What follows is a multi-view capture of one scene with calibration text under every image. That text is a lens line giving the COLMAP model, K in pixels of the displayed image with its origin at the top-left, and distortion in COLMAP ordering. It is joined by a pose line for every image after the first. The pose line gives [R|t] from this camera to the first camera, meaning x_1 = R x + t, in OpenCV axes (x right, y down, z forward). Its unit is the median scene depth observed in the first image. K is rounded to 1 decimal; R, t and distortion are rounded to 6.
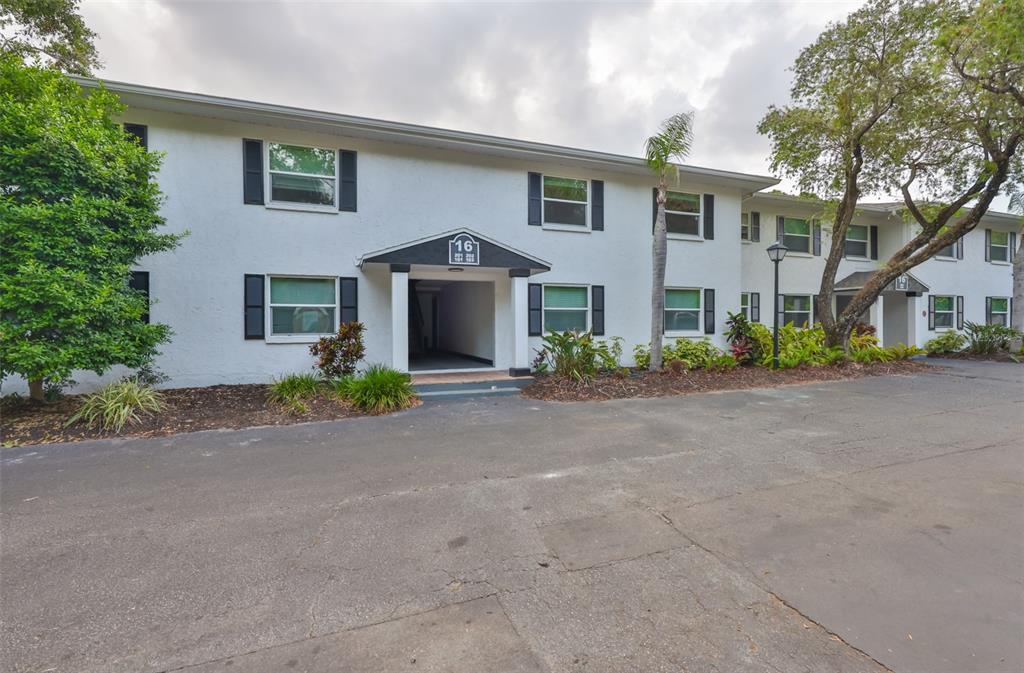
lens RADIAL K [[438.6, 0, 508.1], [0, 438.6, 334.1], [0, 0, 1]] dist [-0.005453, -0.000324]
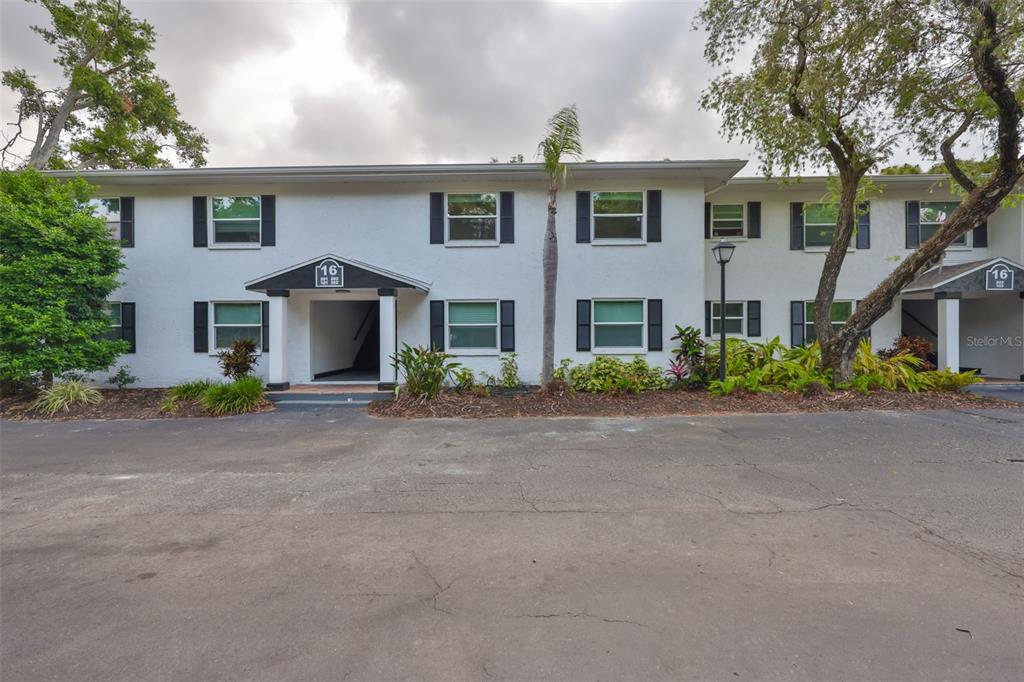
lens RADIAL K [[431.8, 0, 516.0], [0, 431.8, 342.1], [0, 0, 1]] dist [-0.001096, 0.000016]
pose [[0.933591, 0.005157, -0.358304, 0.595688], [-0.006713, 0.999973, -0.003098, -0.015889], [0.358278, 0.005297, 0.933600, 0.123180]]
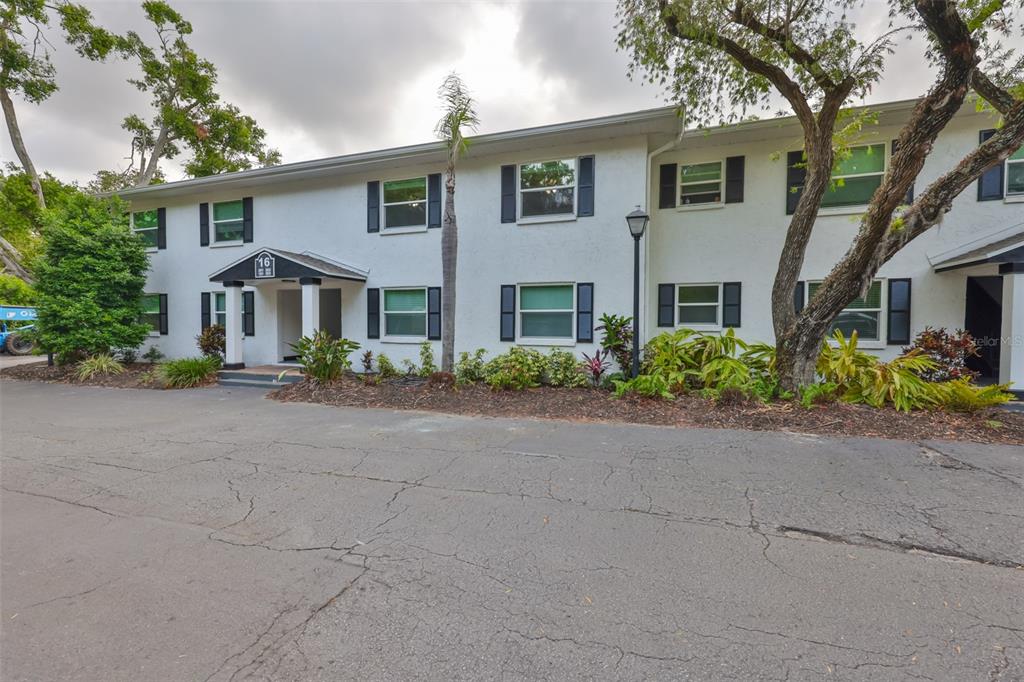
lens RADIAL K [[432.7, 0, 511.6], [0, 432.7, 338.8], [0, 0, 1]] dist [-0.001535, -0.000026]
pose [[0.777689, 0.031393, -0.627865, 0.968031], [-0.021166, 0.999494, 0.023757, -0.026166], [0.628293, -0.005186, 0.777960, 0.404573]]
